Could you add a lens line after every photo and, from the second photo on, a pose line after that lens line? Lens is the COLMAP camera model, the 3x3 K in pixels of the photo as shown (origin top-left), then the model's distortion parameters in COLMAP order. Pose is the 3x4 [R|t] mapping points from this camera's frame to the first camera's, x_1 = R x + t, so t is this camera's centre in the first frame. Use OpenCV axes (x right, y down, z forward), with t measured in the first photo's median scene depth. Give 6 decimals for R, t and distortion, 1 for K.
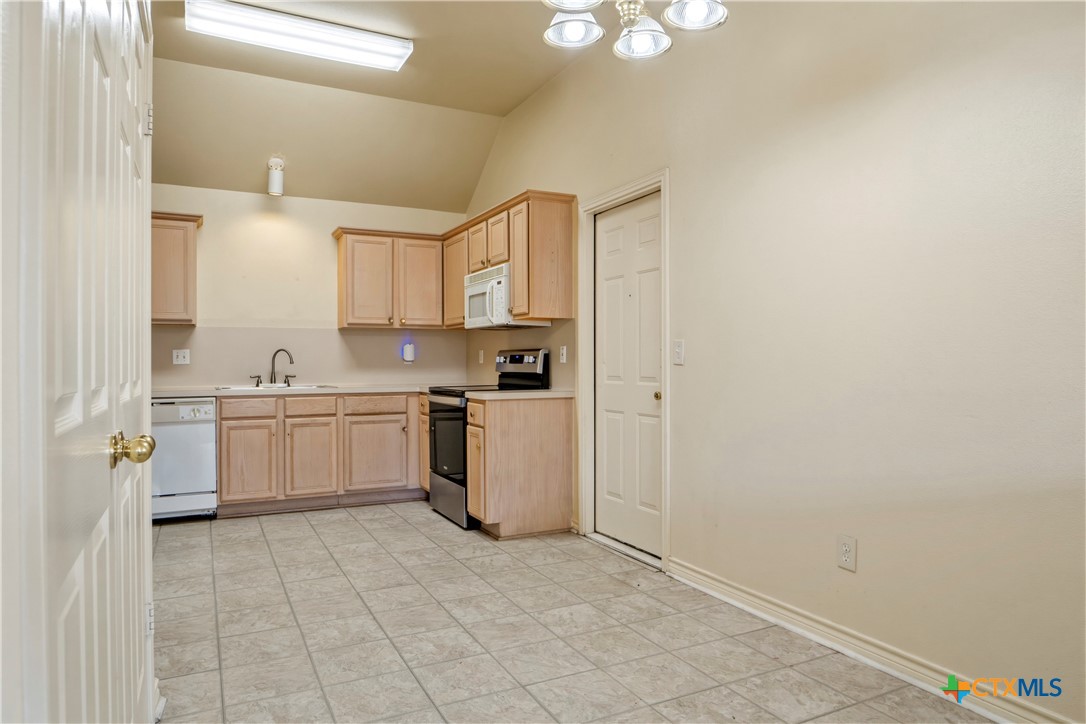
lens RADIAL K [[691.3, 0, 554.6], [0, 691.3, 362.8], [0, 0, 1]] dist [-0.017708, -0.004856]
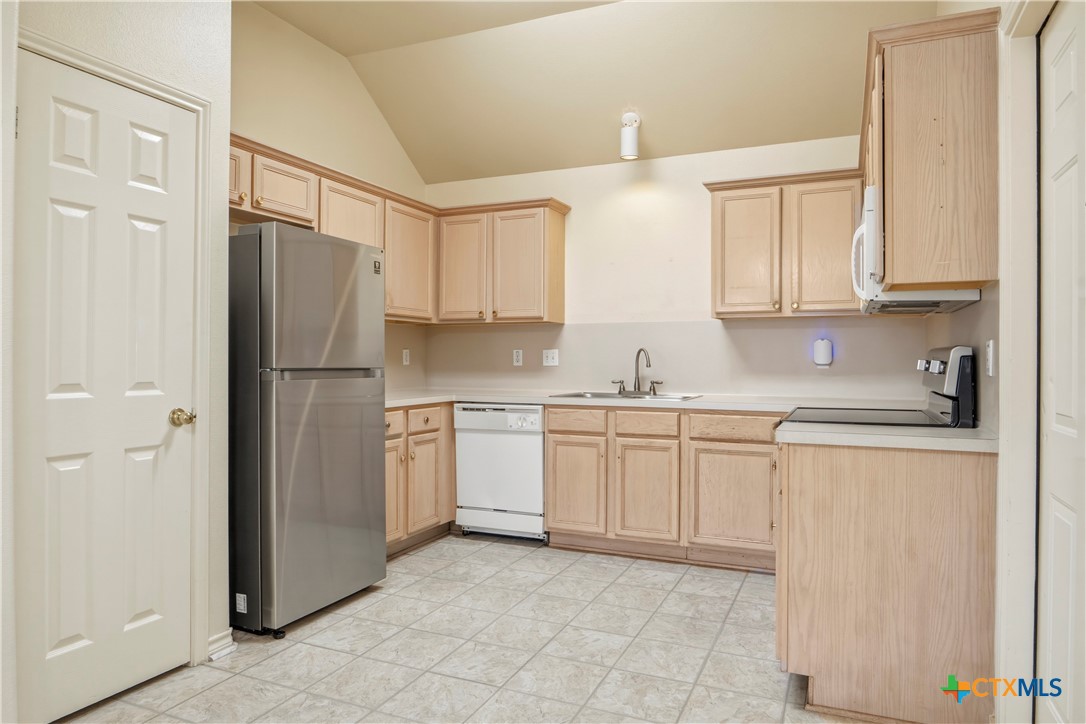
lens RADIAL K [[691.3, 0, 535.6], [0, 691.3, 357.7], [0, 0, 1]] dist [-0.017708, -0.004856]
pose [[0.624755, 0.004444, -0.780808, 0.171401], [-0.006214, 0.999980, 0.000719, -0.010016], [0.780796, 0.004403, 0.624770, 0.437171]]
